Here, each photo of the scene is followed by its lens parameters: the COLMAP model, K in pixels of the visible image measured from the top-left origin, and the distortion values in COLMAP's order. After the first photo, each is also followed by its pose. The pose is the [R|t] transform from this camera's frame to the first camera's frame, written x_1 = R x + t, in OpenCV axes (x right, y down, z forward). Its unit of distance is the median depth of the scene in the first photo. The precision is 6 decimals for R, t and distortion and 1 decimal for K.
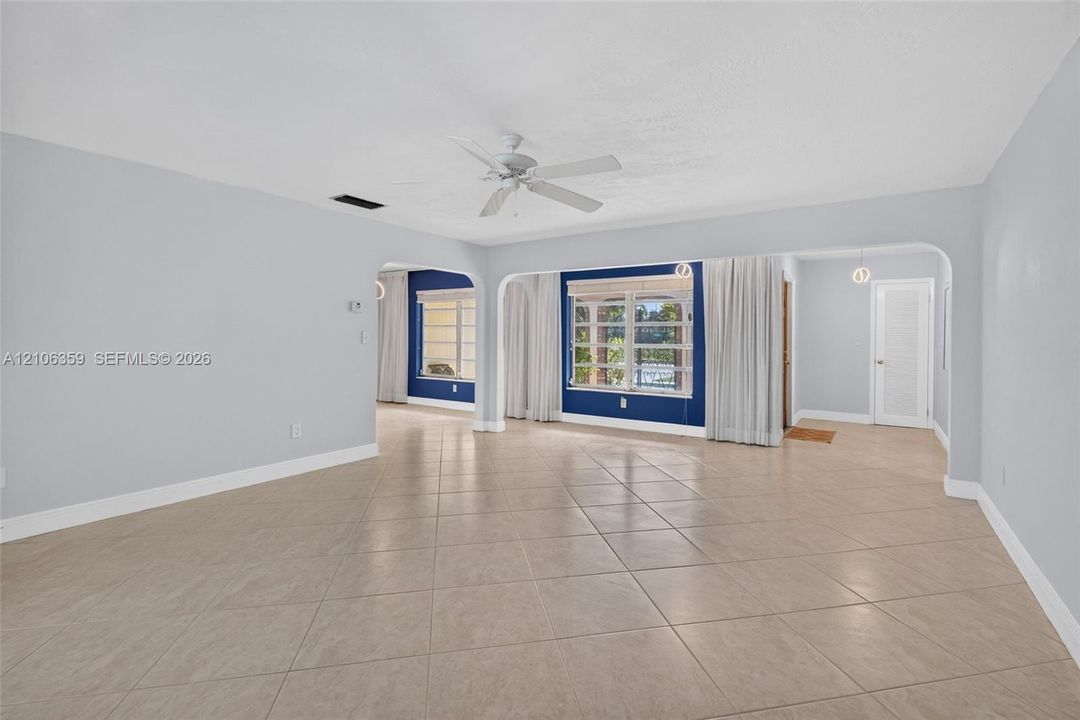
lens RADIAL K [[497.6, 0, 557.4], [0, 497.6, 342.8], [0, 0, 1]] dist [-0.001811, -0.000211]
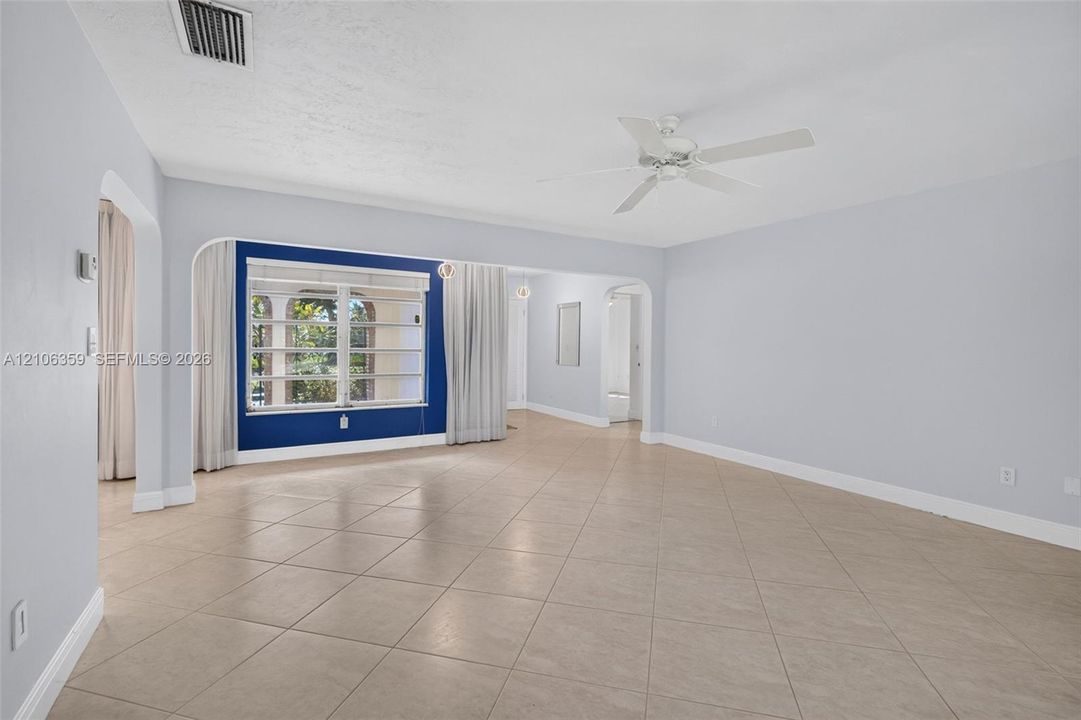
lens RADIAL K [[501.0, 0, 551.4], [0, 501.0, 331.6], [0, 0, 1]] dist [-0.000094, -0.000420]
pose [[0.462130, 0.017815, 0.886633, -0.430644], [0.006926, 0.999695, -0.023697, -0.003039], [-0.886785, 0.017092, 0.461866, 0.330701]]
